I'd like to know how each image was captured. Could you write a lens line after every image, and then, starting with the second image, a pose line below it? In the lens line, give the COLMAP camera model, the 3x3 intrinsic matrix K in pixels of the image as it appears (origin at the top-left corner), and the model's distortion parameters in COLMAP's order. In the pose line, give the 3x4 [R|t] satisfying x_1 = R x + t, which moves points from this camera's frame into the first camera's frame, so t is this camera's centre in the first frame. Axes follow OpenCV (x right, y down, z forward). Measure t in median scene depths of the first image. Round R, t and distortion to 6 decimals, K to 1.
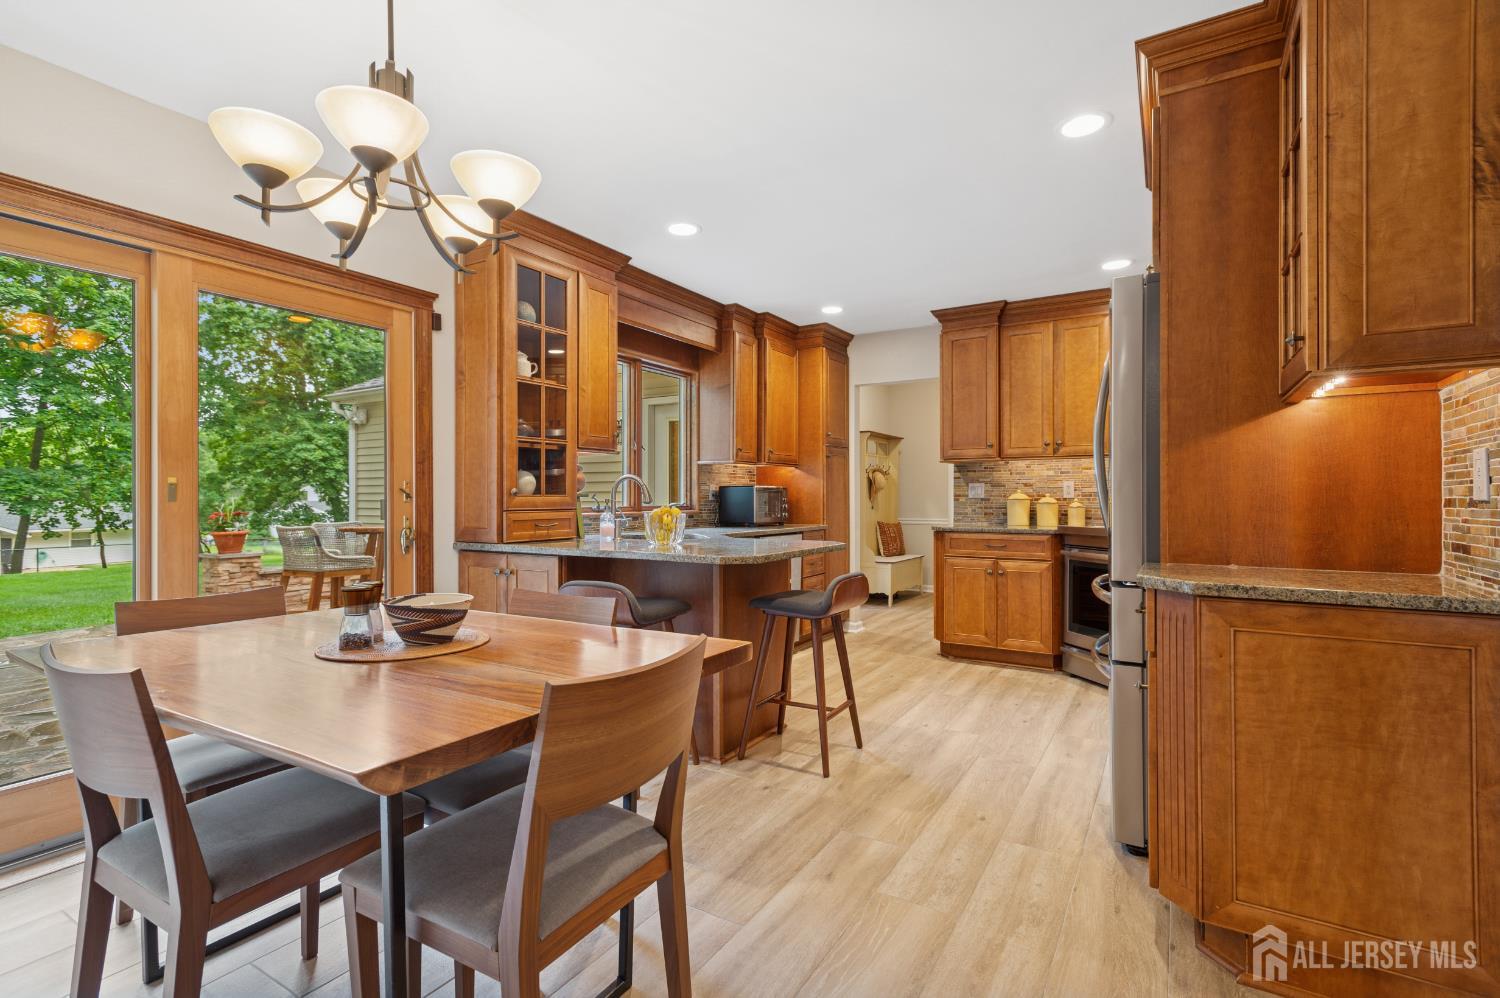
lens RADIAL K [[699.6, 0, 745.7], [0, 699.6, 496.3], [0, 0, 1]] dist [0.013306, -0.003570]
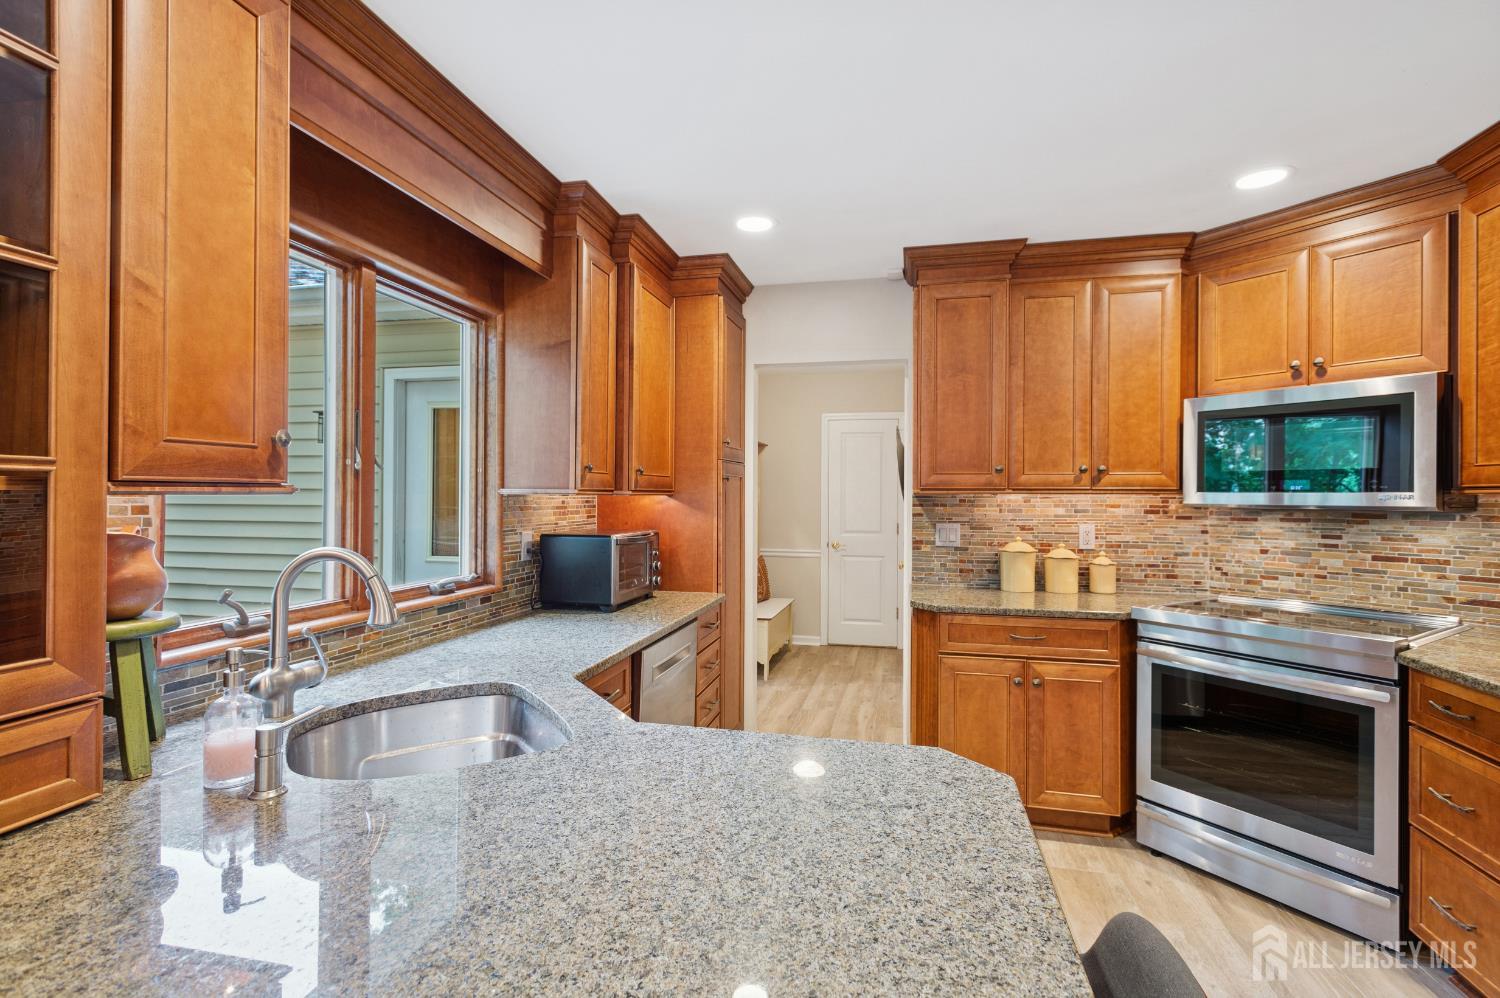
lens RADIAL K [[699.6, 0, 748.6], [0, 699.6, 493.4], [0, 0, 1]] dist [0.013306, -0.003570]
pose [[0.947377, 0.006774, 0.320047, -0.061876], [-0.006668, 0.999977, -0.001428, -0.048383], [-0.320049, -0.000782, 0.947401, 0.471209]]
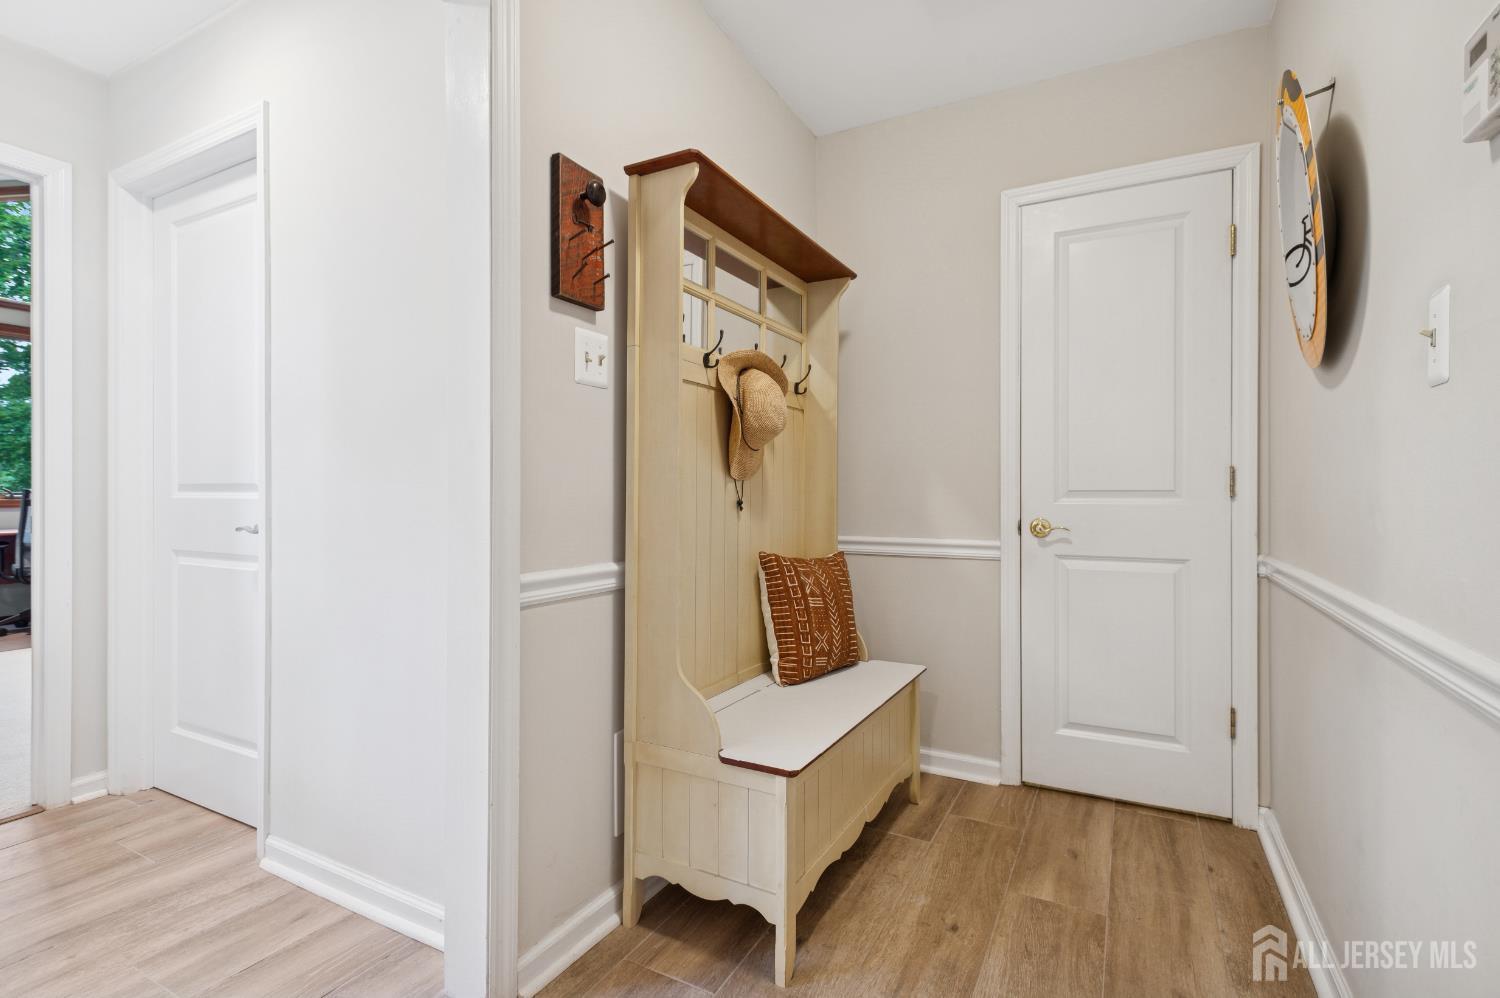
lens RADIAL K [[699.6, 0, 744.3], [0, 699.6, 495.3], [0, 0, 1]] dist [0.013306, -0.003570]
pose [[0.998975, -0.001738, 0.045238, 0.271667], [0.001549, 0.999990, 0.004218, 0.018952], [-0.045245, -0.004143, 0.998967, 1.156883]]
